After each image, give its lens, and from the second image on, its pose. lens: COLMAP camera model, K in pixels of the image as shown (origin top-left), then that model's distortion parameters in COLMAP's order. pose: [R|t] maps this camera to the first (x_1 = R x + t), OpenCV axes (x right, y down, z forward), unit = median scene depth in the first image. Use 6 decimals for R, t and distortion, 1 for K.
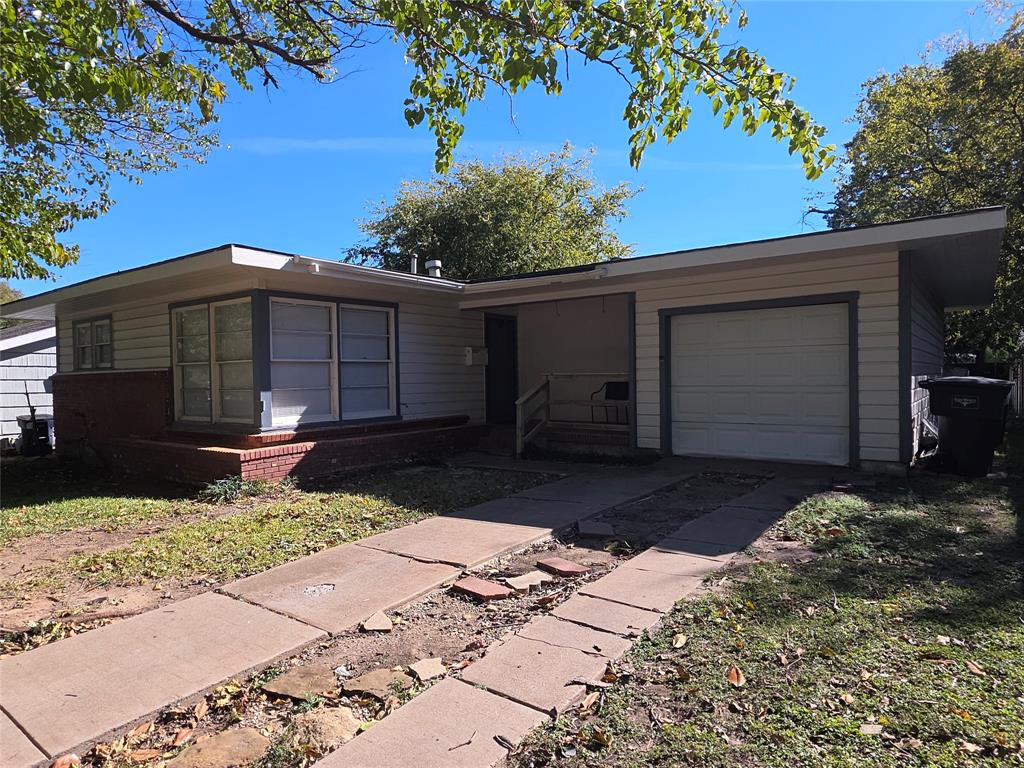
lens RADIAL K [[631.6, 0, 514.5], [0, 631.6, 387.8], [0, 0, 1]] dist [0.004615, -0.001948]
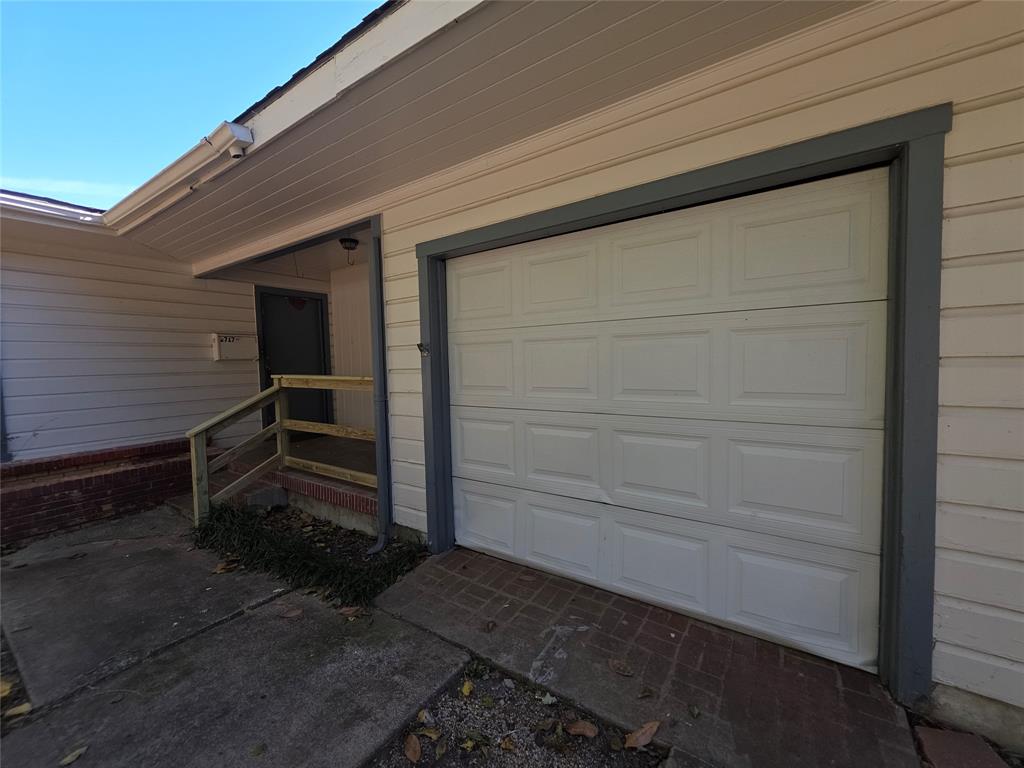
lens RADIAL K [[411.8, 0, 514.0], [0, 411.8, 379.6], [0, 0, 1]] dist [0.003204, 0.000064]
pose [[0.998811, -0.011304, 0.047431, 0.278334], [0.009923, 0.999523, 0.029255, -0.030869], [-0.047739, -0.028750, 0.998446, 0.670892]]
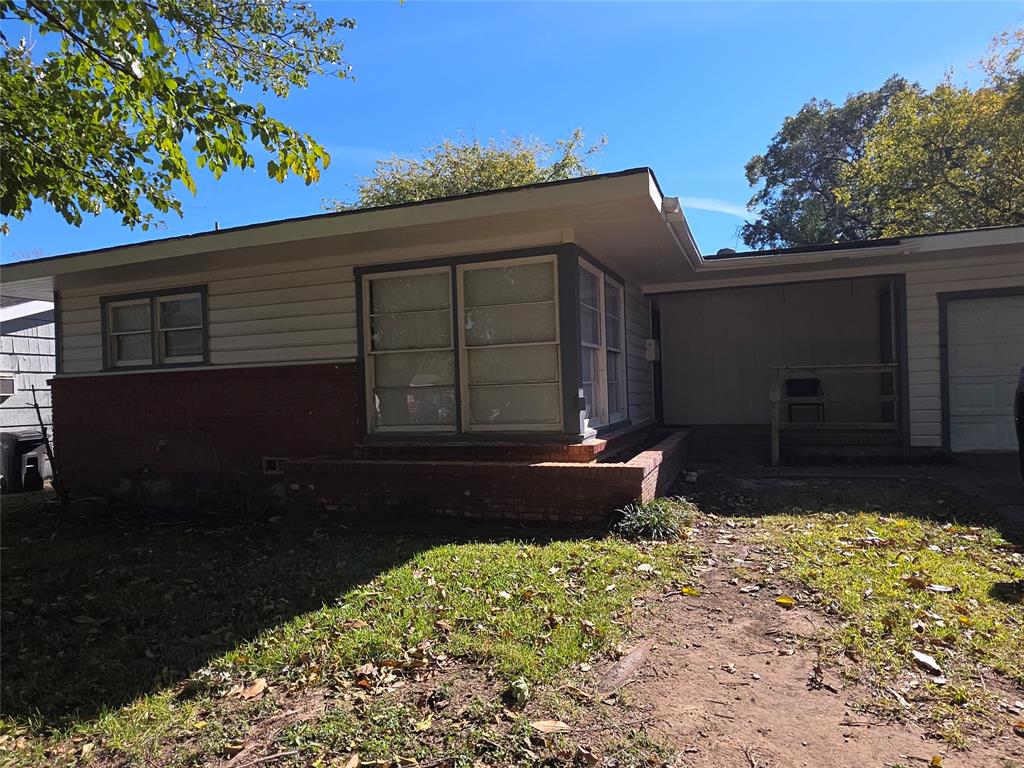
lens RADIAL K [[631.6, 0, 511.6], [0, 631.6, 385.8], [0, 0, 1]] dist [0.004615, -0.001948]
pose [[0.961294, -0.010203, 0.275337, -0.598877], [0.018353, 0.999466, -0.027040, 0.022117], [-0.274914, 0.031047, 0.960968, 0.291975]]
